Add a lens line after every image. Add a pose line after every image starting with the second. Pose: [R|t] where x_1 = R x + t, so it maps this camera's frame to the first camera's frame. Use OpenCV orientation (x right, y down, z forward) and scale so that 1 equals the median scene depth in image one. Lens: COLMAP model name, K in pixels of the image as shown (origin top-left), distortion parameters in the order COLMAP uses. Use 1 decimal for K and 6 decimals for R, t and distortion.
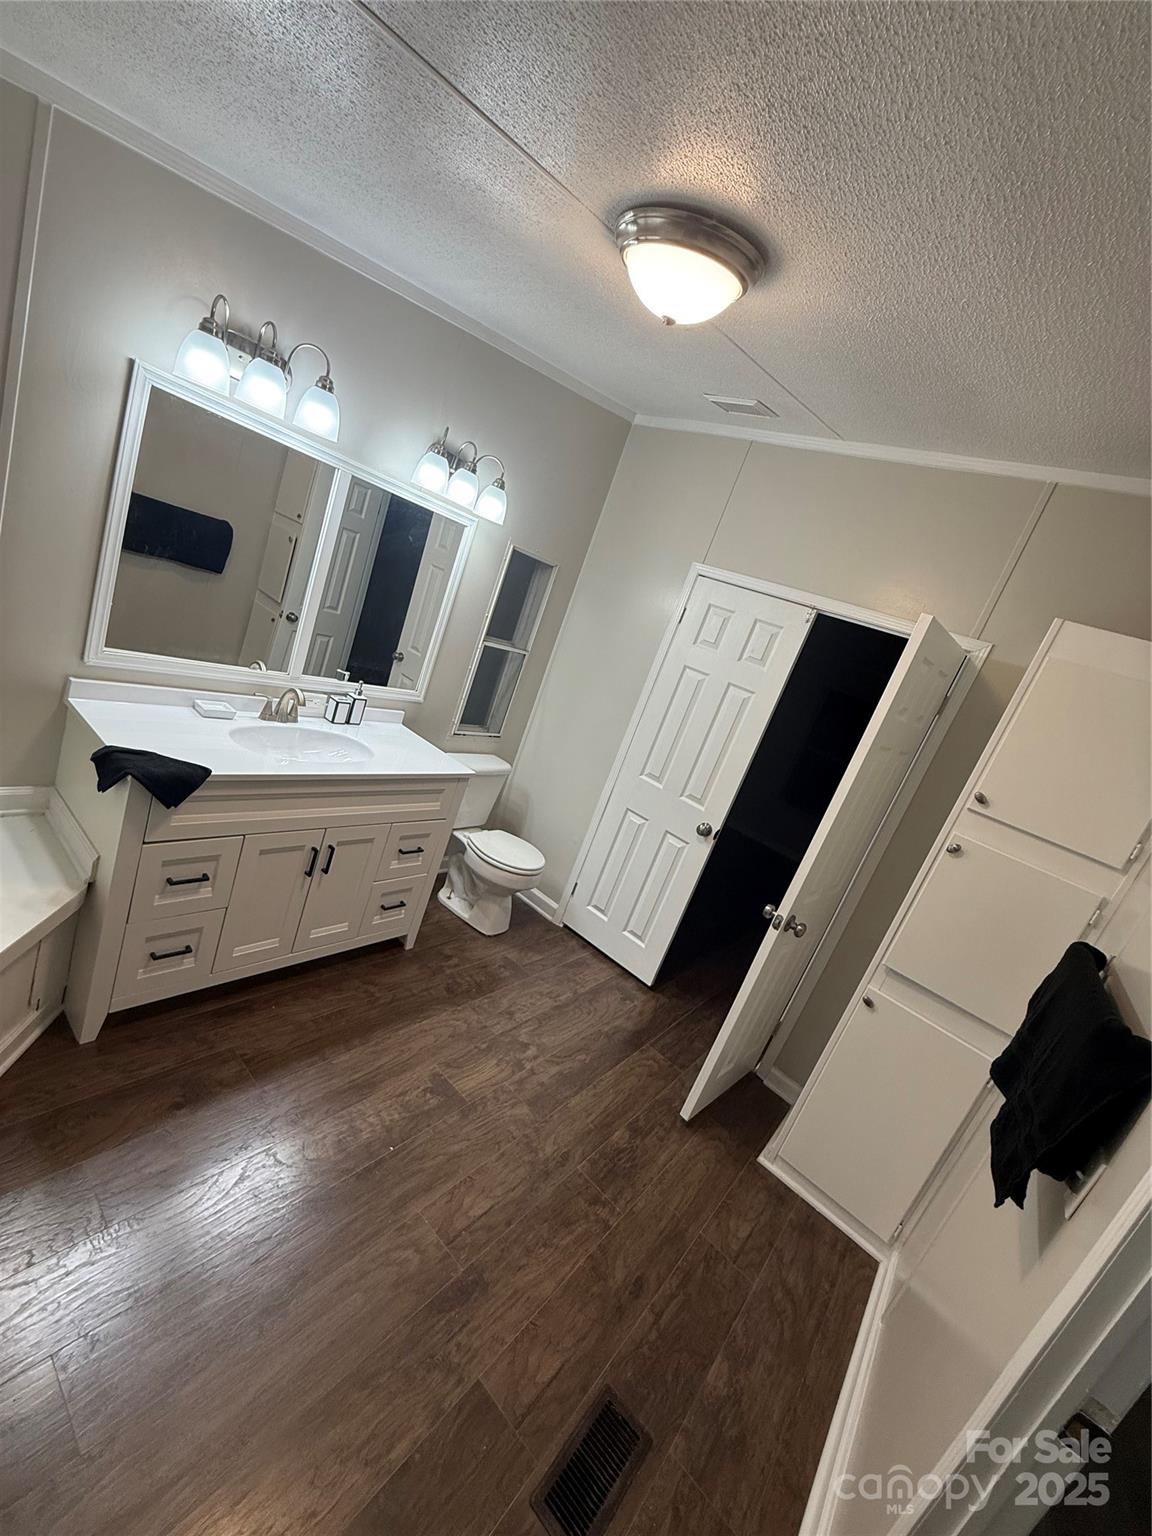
lens RADIAL K [[616.7, 0, 577.1], [0, 616.7, 766.1], [0, 0, 1]] dist [-0.000616, -0.000066]
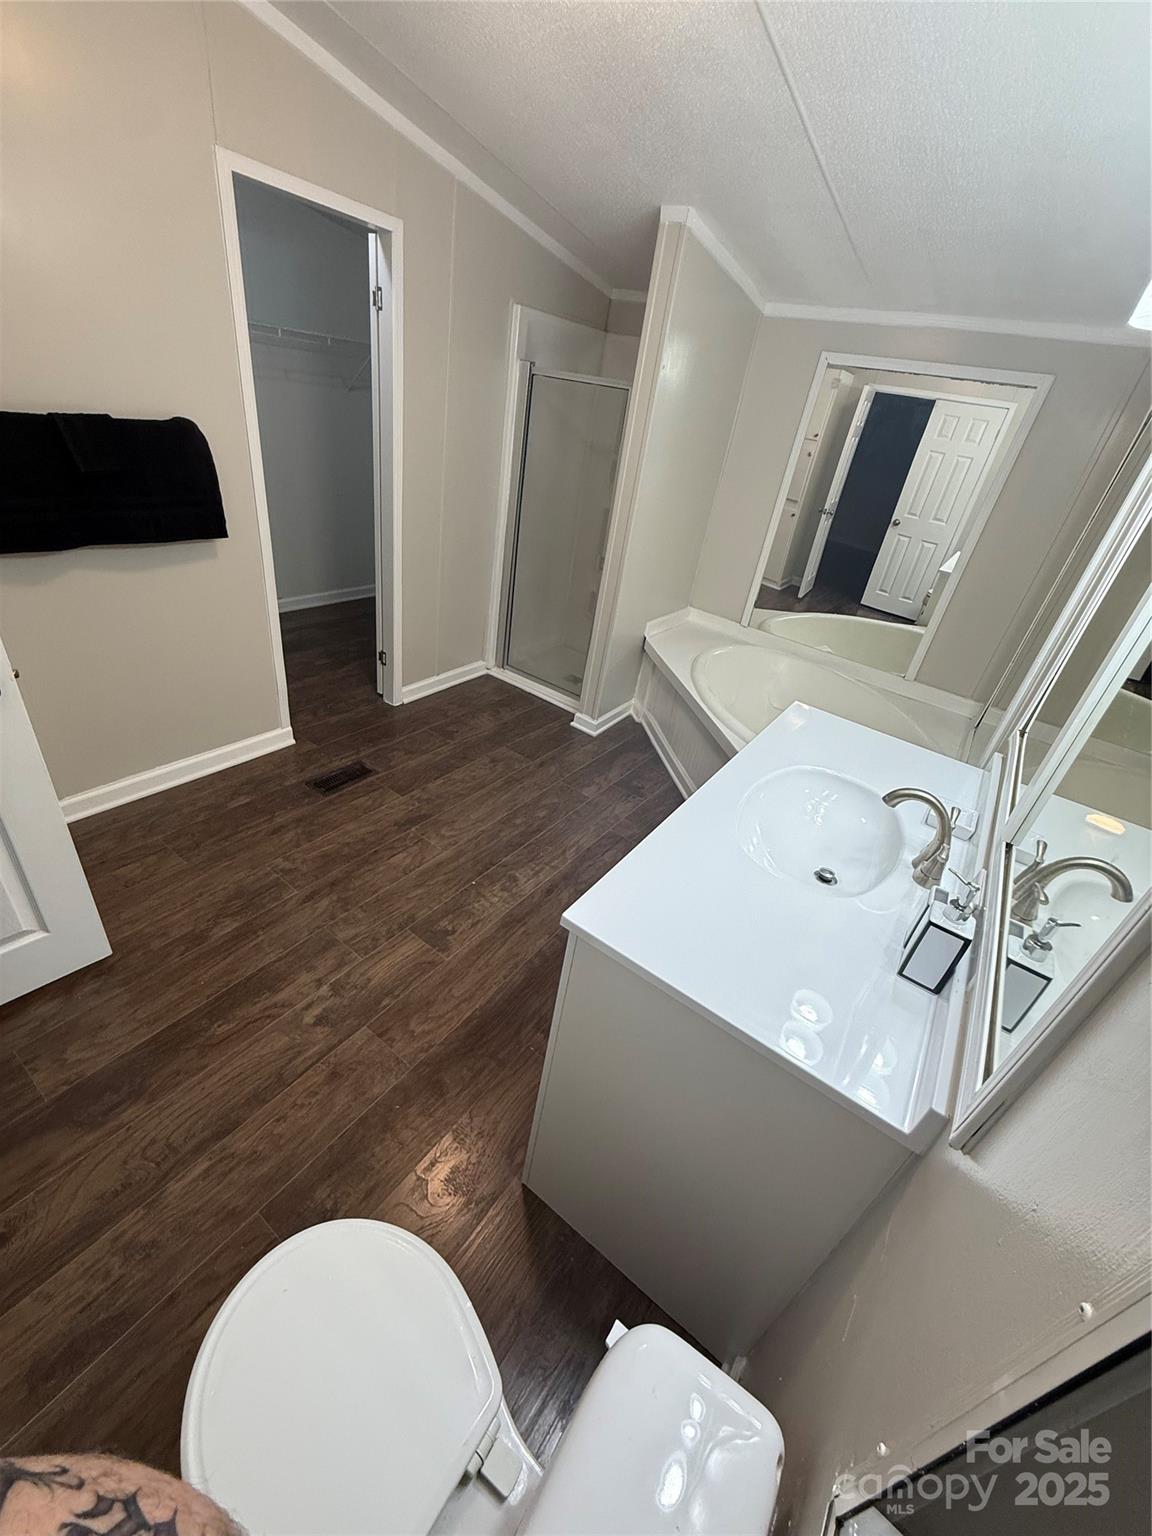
lens RADIAL K [[616.7, 0, 577.5], [0, 616.7, 762.7], [0, 0, 1]] dist [-0.000616, -0.000066]
pose [[-0.880626, -0.379175, -0.284120, -0.035700], [-0.468960, 0.611914, 0.636897, -0.361867], [-0.067638, 0.694109, -0.716685, 1.486833]]
